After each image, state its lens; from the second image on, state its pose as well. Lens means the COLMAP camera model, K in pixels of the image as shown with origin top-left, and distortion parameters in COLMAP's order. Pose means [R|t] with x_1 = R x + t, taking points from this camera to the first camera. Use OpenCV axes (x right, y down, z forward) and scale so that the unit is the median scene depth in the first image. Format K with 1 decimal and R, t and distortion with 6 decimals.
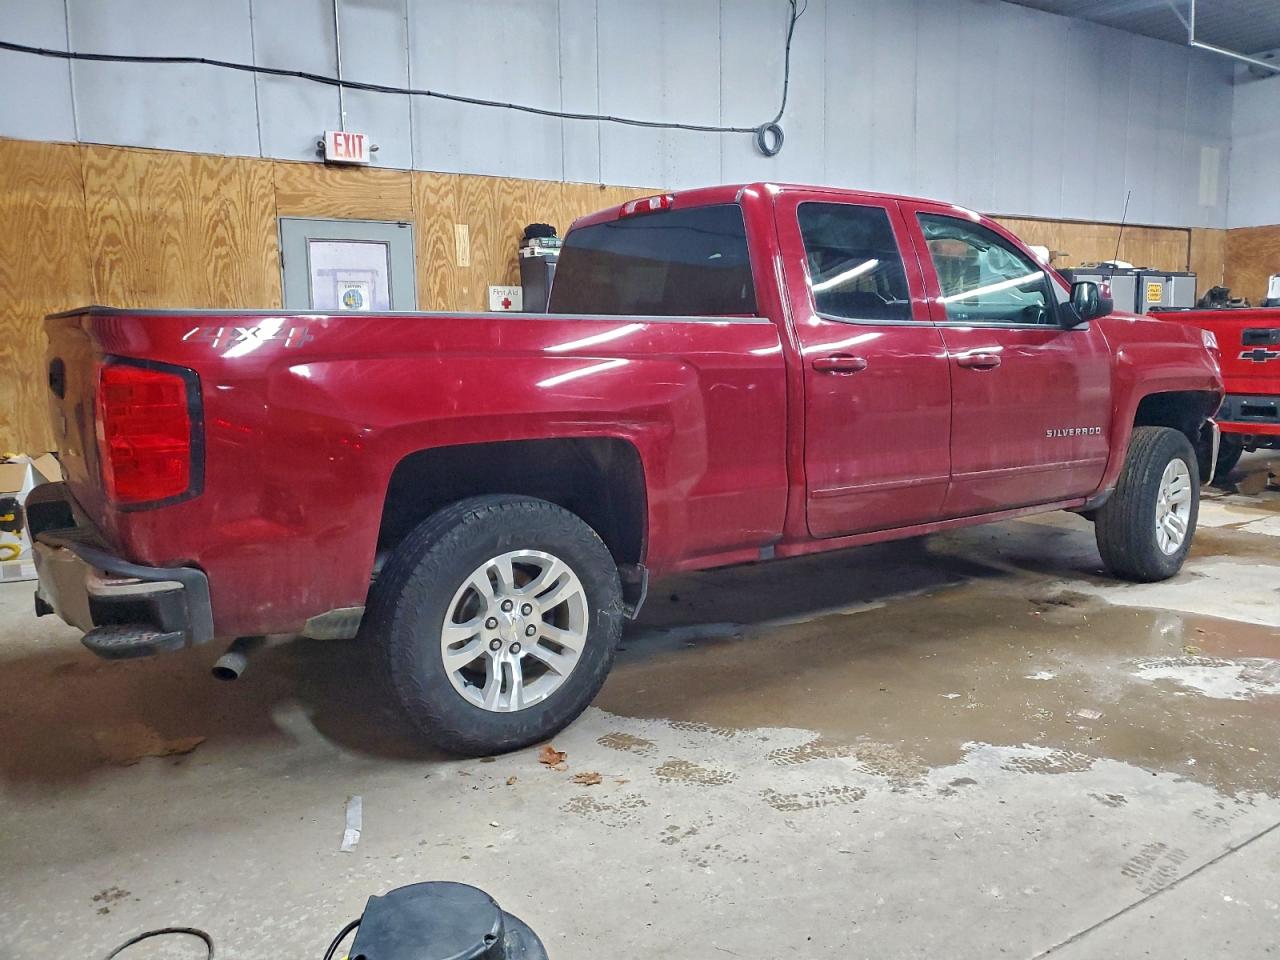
lens RADIAL K [[1039.6, 0, 635.2], [0, 1039.6, 481.3], [0, 0, 1]] dist [0.000783, 0.004412]
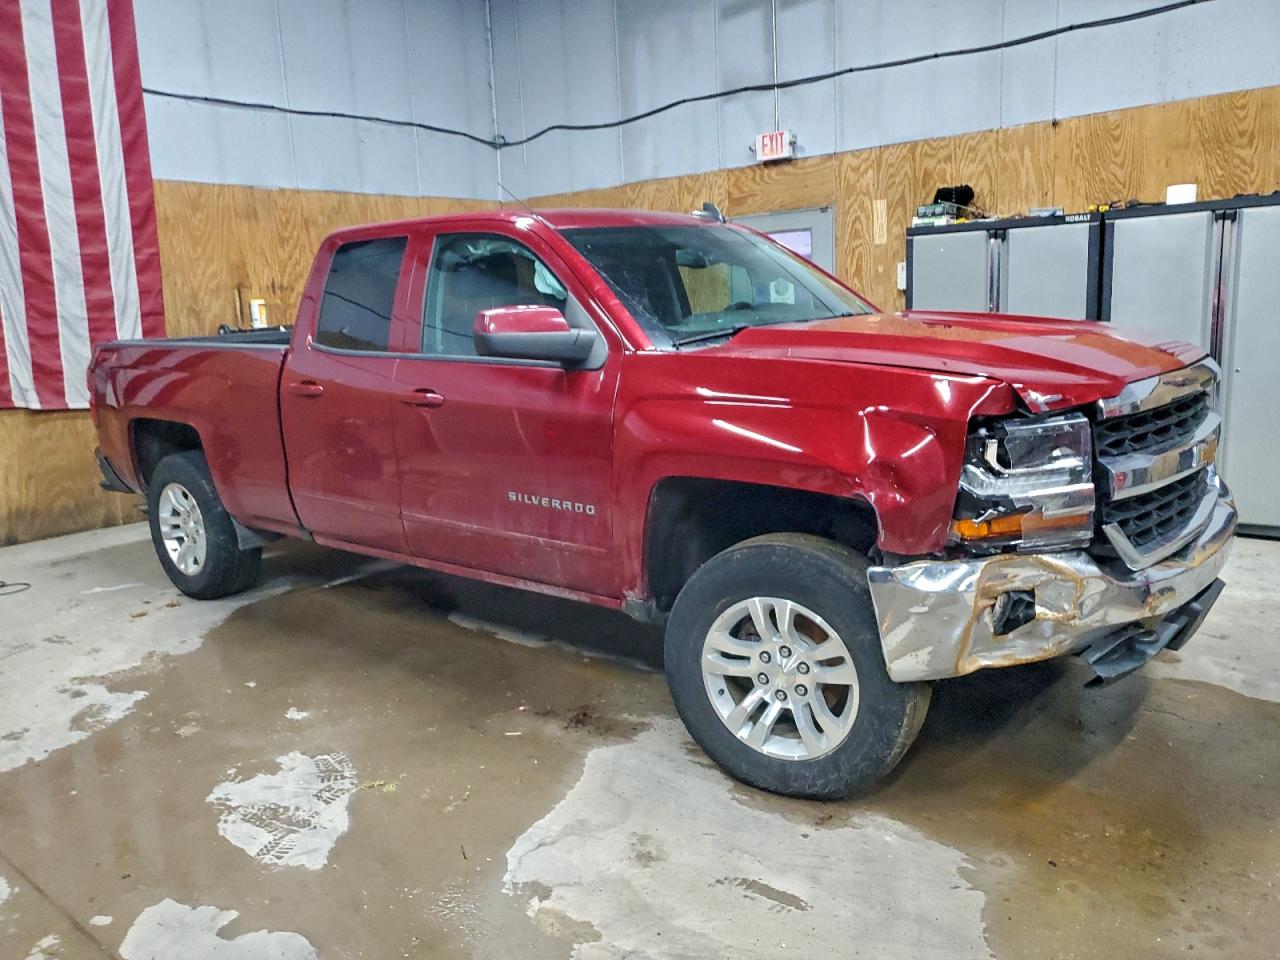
lens RADIAL K [[1039.6, 0, 635.2], [0, 1039.6, 481.3], [0, 0, 1]] dist [0.000783, 0.004412]
pose [[0.244457, 0.163981, -0.955694, 0.769803], [-0.098261, 0.984713, 0.143825, -0.113794], [0.964669, 0.058748, 0.256833, 0.583634]]
